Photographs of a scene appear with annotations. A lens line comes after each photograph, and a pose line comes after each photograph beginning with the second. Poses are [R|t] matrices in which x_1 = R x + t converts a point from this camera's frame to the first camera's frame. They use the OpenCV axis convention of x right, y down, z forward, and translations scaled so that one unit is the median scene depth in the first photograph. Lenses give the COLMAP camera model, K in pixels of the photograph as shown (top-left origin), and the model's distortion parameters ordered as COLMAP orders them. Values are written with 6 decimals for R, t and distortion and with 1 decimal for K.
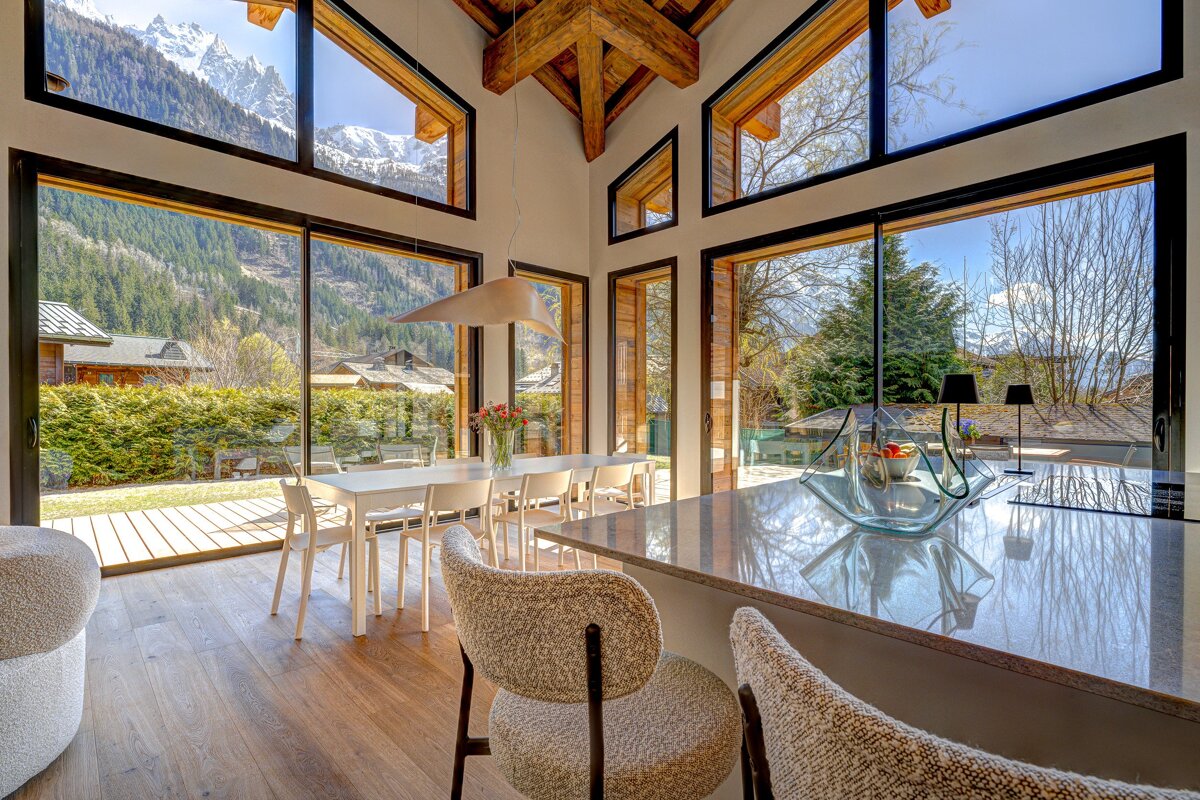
lens RADIAL K [[556.3, 0, 595.4], [0, 556.3, 407.9], [0, 0, 1]] dist [-0.003398, 0.001443]
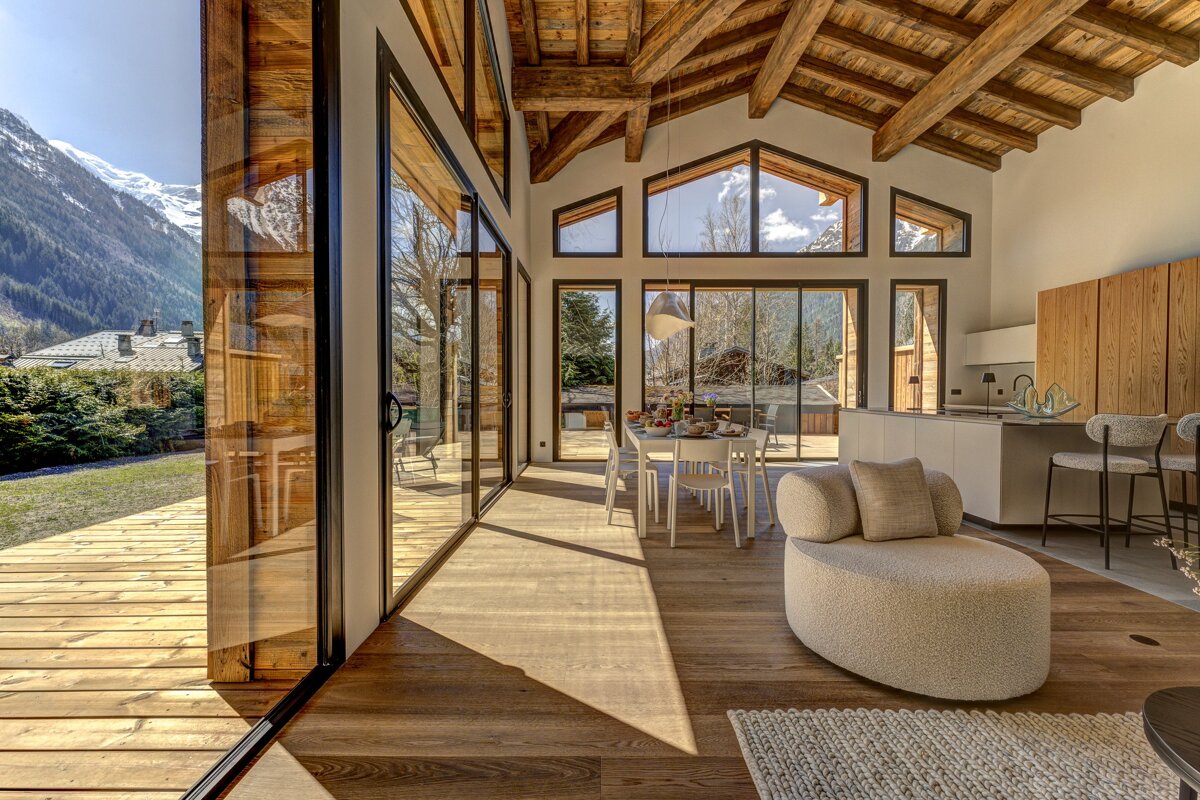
lens RADIAL K [[479.4, 0, 600.1], [0, 479.4, 394.4], [0, 0, 1]] dist [0.001245, -0.000249]
pose [[0.695969, -0.008606, 0.718020, -0.315276], [0.002617, 0.999952, 0.009448, 0.003384], [-0.718067, -0.004697, 0.695958, 0.076562]]
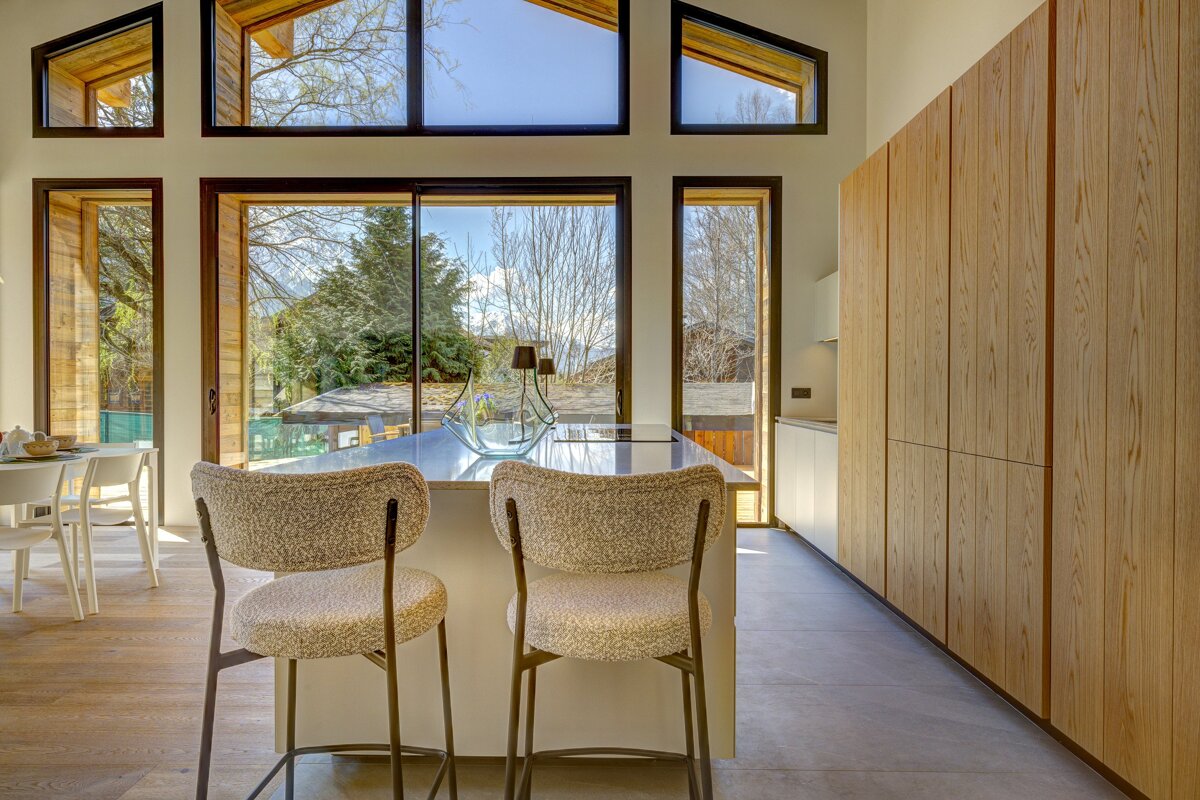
lens RADIAL K [[701.3, 0, 600.6], [0, 701.3, 394.5], [0, 0, 1]] dist [0.004356, -0.002743]
pose [[0.704433, -0.004937, 0.709753, -0.044205], [0.002041, 0.999986, 0.004931, 0.005249], [-0.709767, -0.002024, 0.704433, -0.032446]]
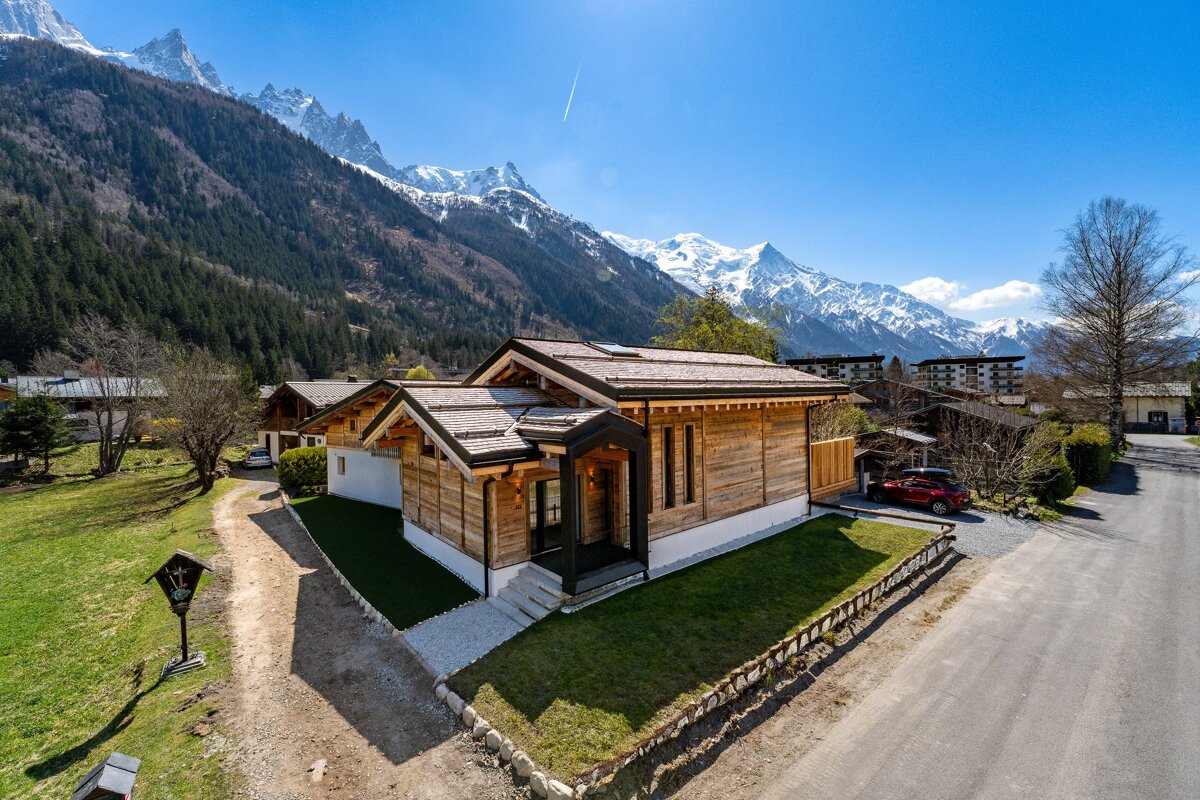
lens RADIAL K [[475.0, 0, 595.6], [0, 475.0, 400.1], [0, 0, 1]] dist [0.005648, -0.001064]
pose [[0.997453, -0.017949, -0.069033, -0.155365], [0.018718, 0.999770, 0.010505, -0.221407], [0.068829, -0.011771, 0.997559, -1.102624]]
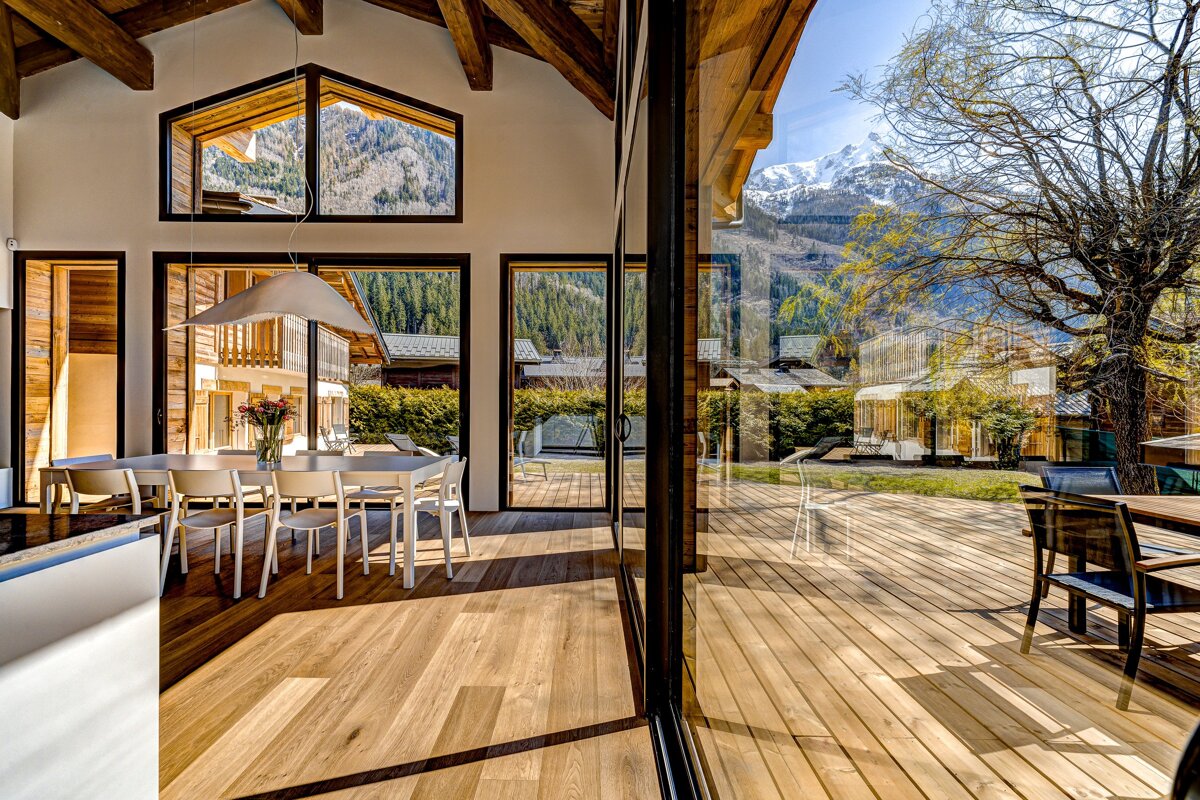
lens RADIAL K [[479.4, 0, 585.7], [0, 479.4, 410.7], [0, 0, 1]] dist [0.001245, -0.000249]
pose [[0.713279, 0.013995, -0.700740, 0.228676], [-0.007912, 0.999898, 0.011916, -0.000518], [0.700836, -0.002956, 0.713317, 0.208400]]
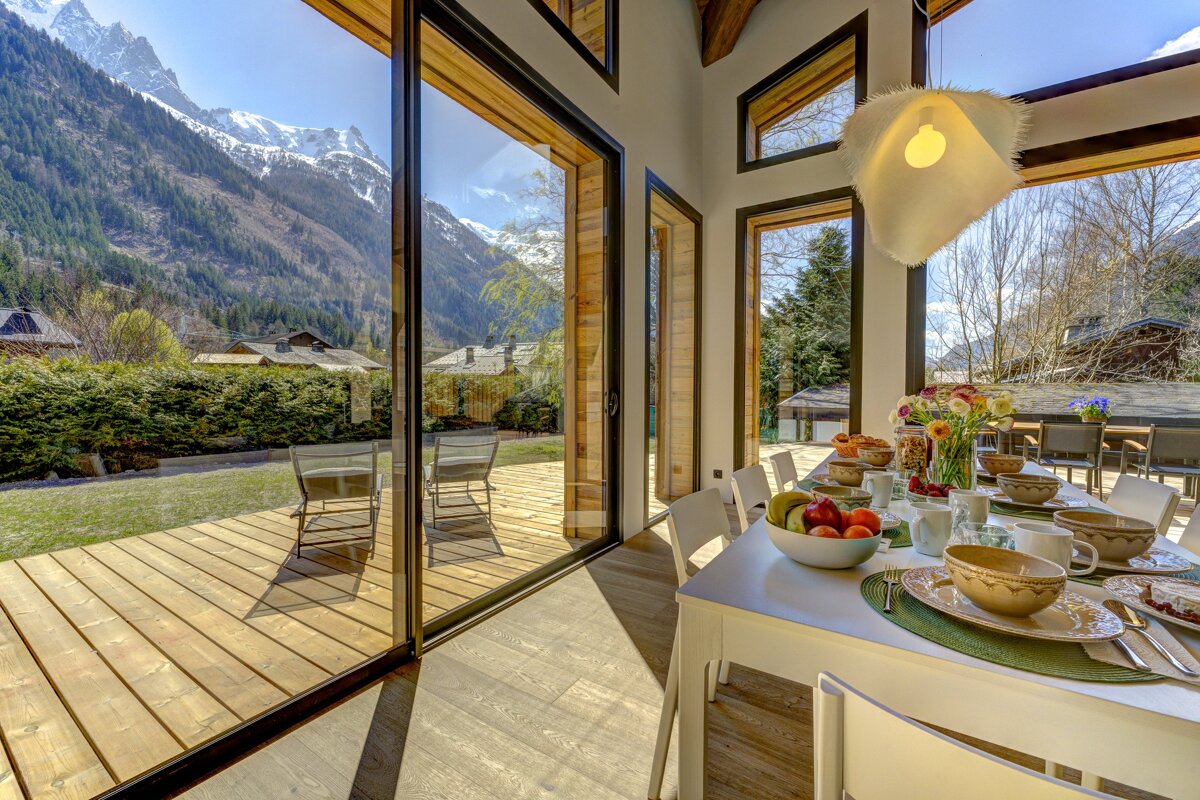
lens RADIAL K [[475.0, 0, 594.4], [0, 475.0, 394.5], [0, 0, 1]] dist [0.005648, -0.001064]
pose [[0.974679, -0.001225, 0.223604, -0.147175], [-0.001041, 0.999949, 0.010016, 0.003728], [-0.223605, -0.009995, 0.974629, 0.181775]]
